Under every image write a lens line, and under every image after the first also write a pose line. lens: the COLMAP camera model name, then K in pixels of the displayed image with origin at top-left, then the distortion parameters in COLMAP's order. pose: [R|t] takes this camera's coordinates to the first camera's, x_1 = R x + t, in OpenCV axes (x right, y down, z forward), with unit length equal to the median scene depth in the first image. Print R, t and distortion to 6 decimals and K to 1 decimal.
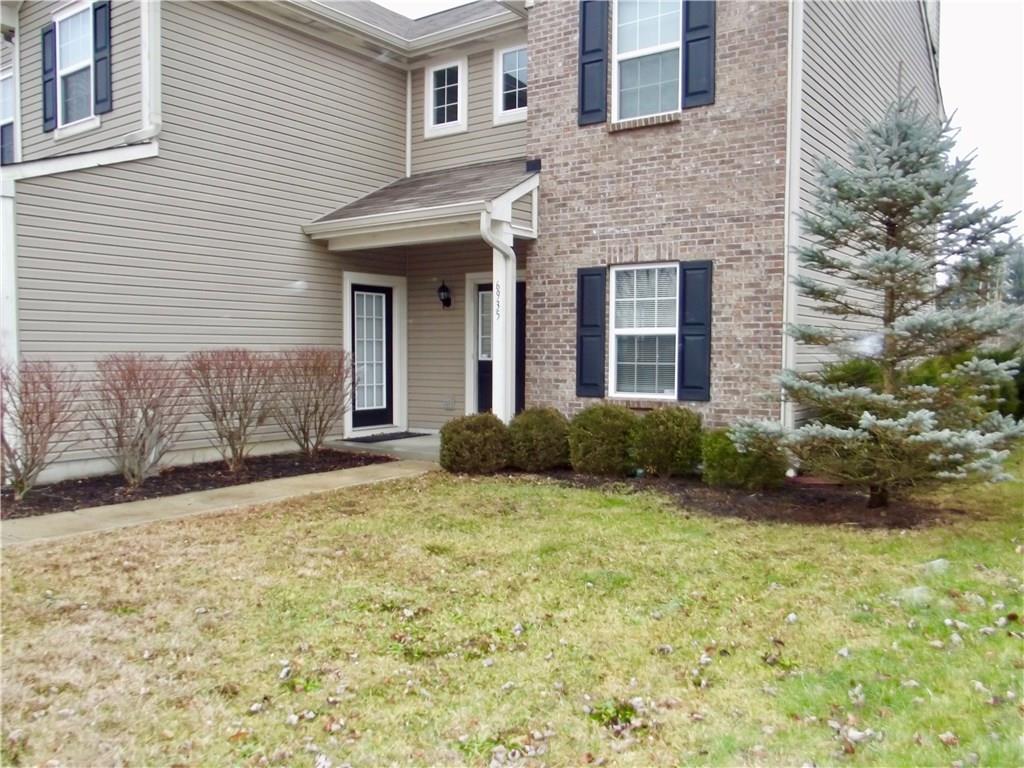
lens RADIAL K [[855.9, 0, 513.1], [0, 855.9, 392.0], [0, 0, 1]] dist [-0.059540, 0.035360]
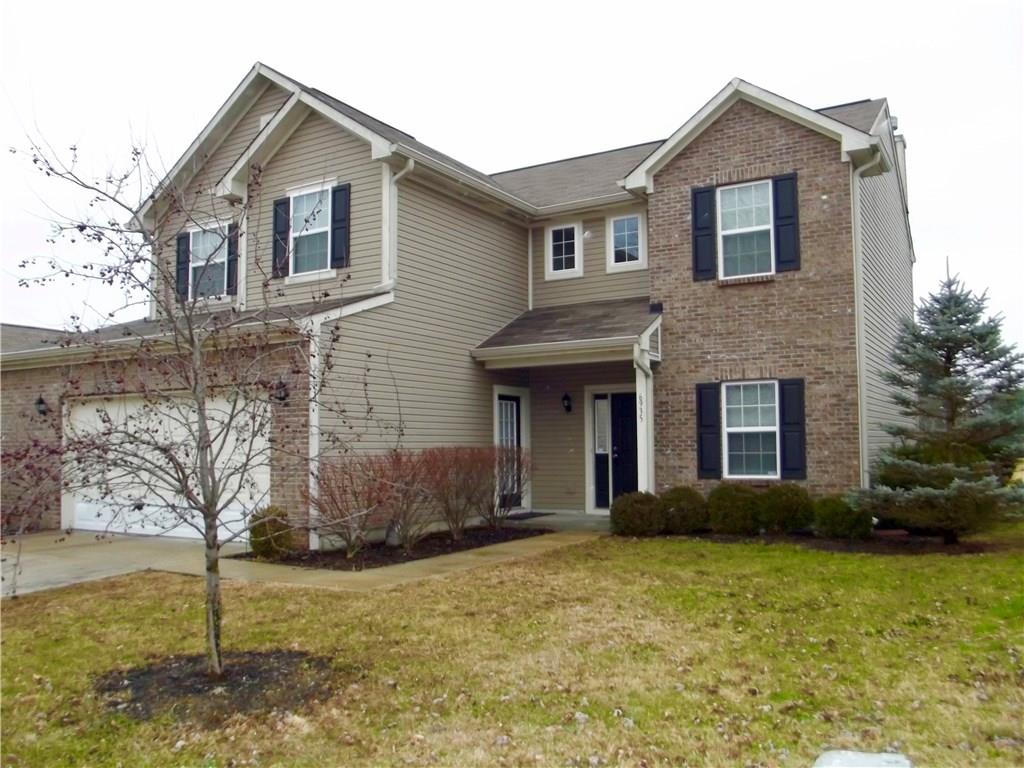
lens RADIAL K [[855.9, 0, 511.4], [0, 855.9, 380.4], [0, 0, 1]] dist [-0.059540, 0.035360]
pose [[0.996409, -0.006197, 0.084441, -0.339797], [0.016926, 0.991766, -0.126942, 0.017792], [-0.082959, 0.127915, 0.988309, -0.323313]]
